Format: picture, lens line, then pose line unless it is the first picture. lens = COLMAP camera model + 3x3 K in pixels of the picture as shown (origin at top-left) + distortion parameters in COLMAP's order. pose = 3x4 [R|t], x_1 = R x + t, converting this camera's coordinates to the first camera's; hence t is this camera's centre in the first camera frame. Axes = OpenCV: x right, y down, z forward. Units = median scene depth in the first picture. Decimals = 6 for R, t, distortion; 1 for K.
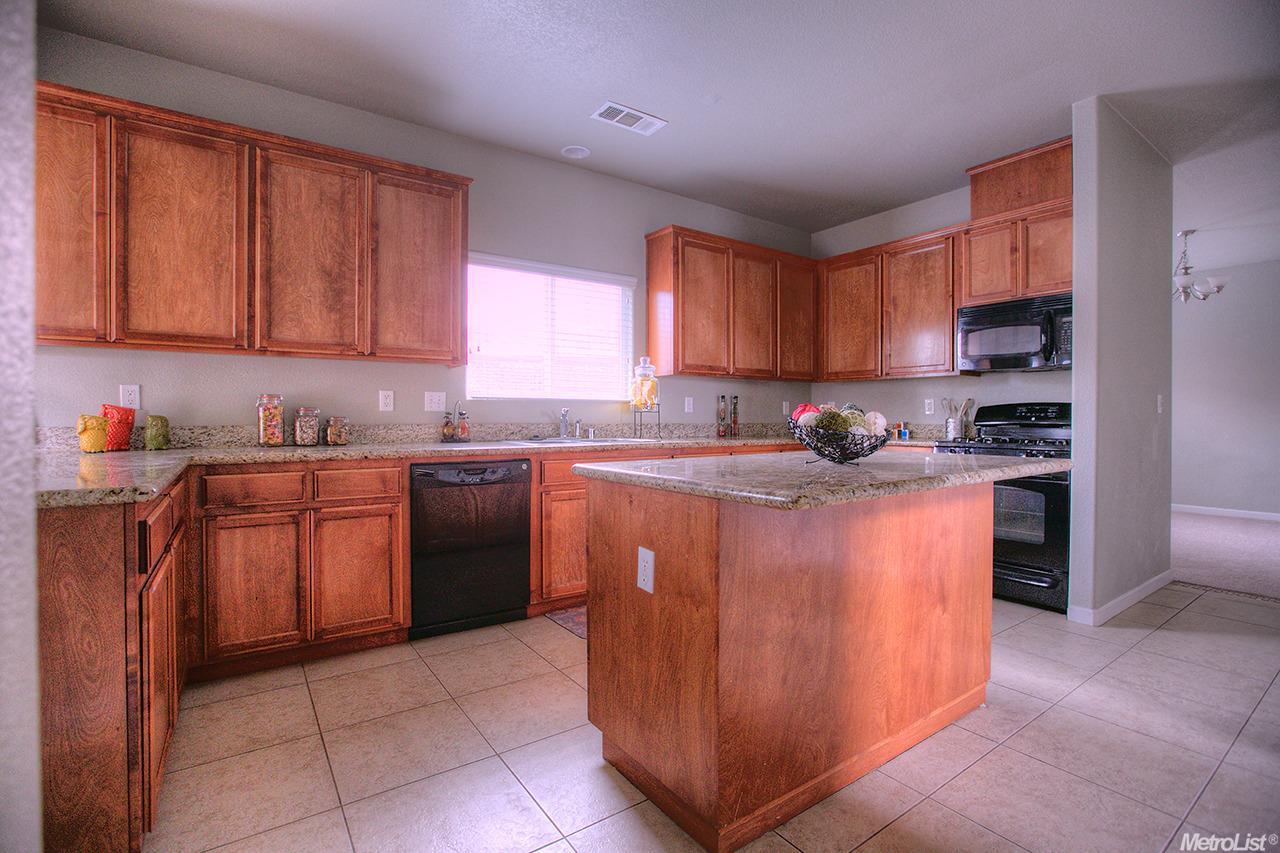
lens RADIAL K [[583.5, 0, 643.2], [0, 583.5, 423.2], [0, 0, 1]] dist [-0.024287, -0.000262]
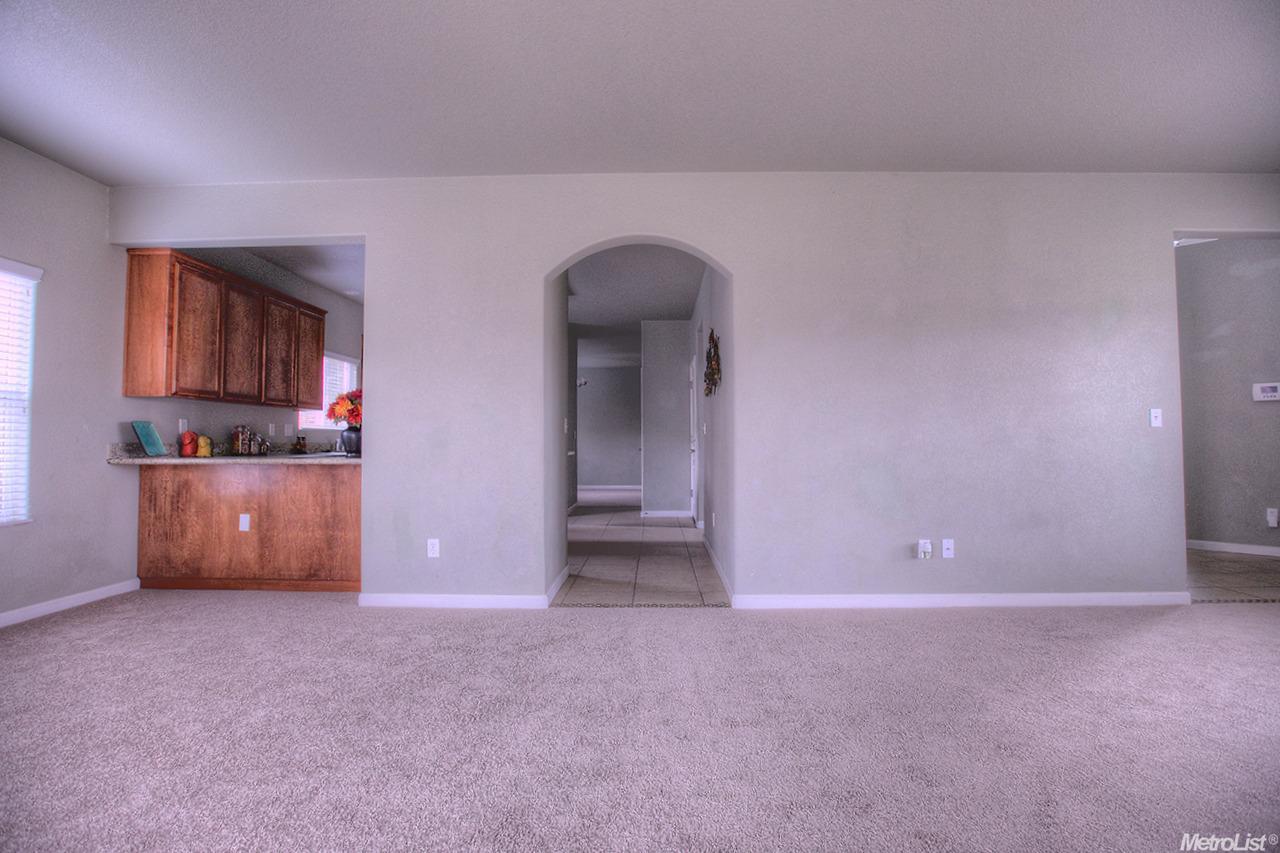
lens RADIAL K [[583.5, 0, 634.5], [0, 583.5, 423.5], [0, 0, 1]] dist [-0.024287, -0.000262]
pose [[0.566797, 0.013363, 0.823749, -1.365321], [0.017121, 0.999461, -0.027994, 0.012750], [-0.823680, 0.029970, 0.566263, -0.945718]]
